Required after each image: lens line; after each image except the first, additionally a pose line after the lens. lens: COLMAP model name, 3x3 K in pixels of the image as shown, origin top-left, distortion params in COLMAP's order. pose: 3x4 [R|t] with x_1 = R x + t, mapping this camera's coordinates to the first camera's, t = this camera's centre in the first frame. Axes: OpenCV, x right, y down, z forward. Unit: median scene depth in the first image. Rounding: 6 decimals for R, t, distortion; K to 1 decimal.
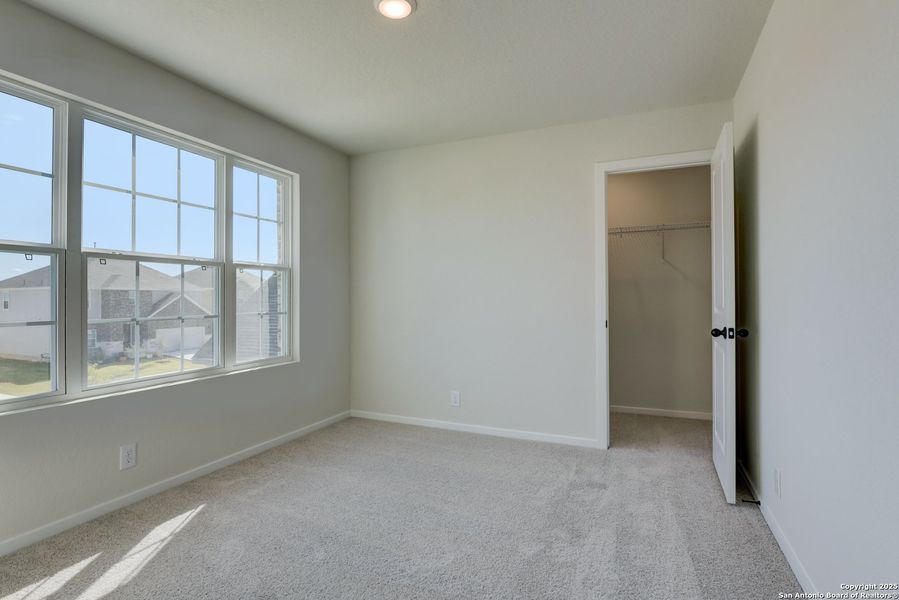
lens RADIAL K [[454.7, 0, 444.0], [0, 454.7, 297.3], [0, 0, 1]] dist [-0.003864, -0.001591]
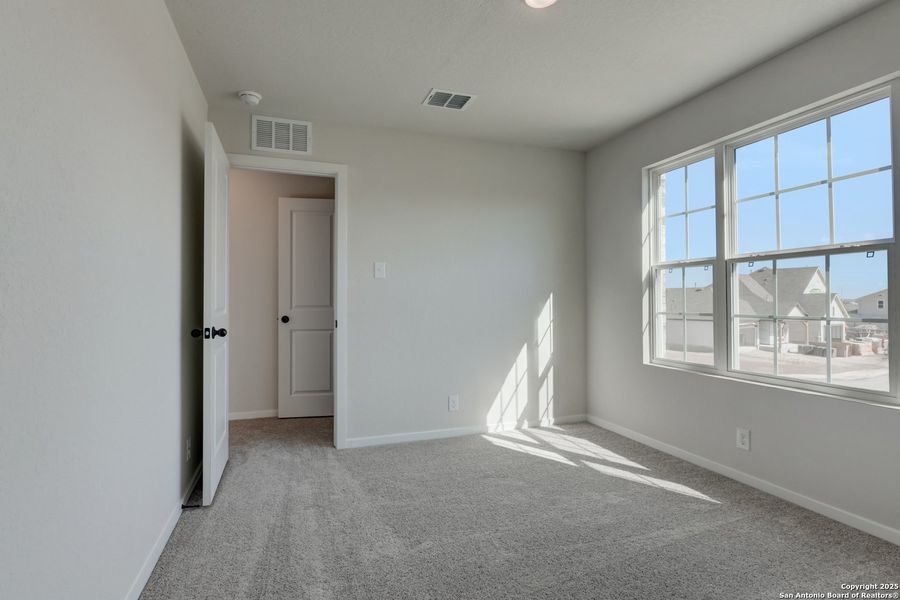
lens RADIAL K [[455.2, 0, 444.4], [0, 455.2, 297.3], [0, 0, 1]] dist [-0.003864, -0.001591]
pose [[-0.730240, 0.003029, -0.683184, 0.612226], [0.012591, 0.999880, -0.009025, 0.004852], [0.683075, -0.015192, -0.730190, 1.346912]]
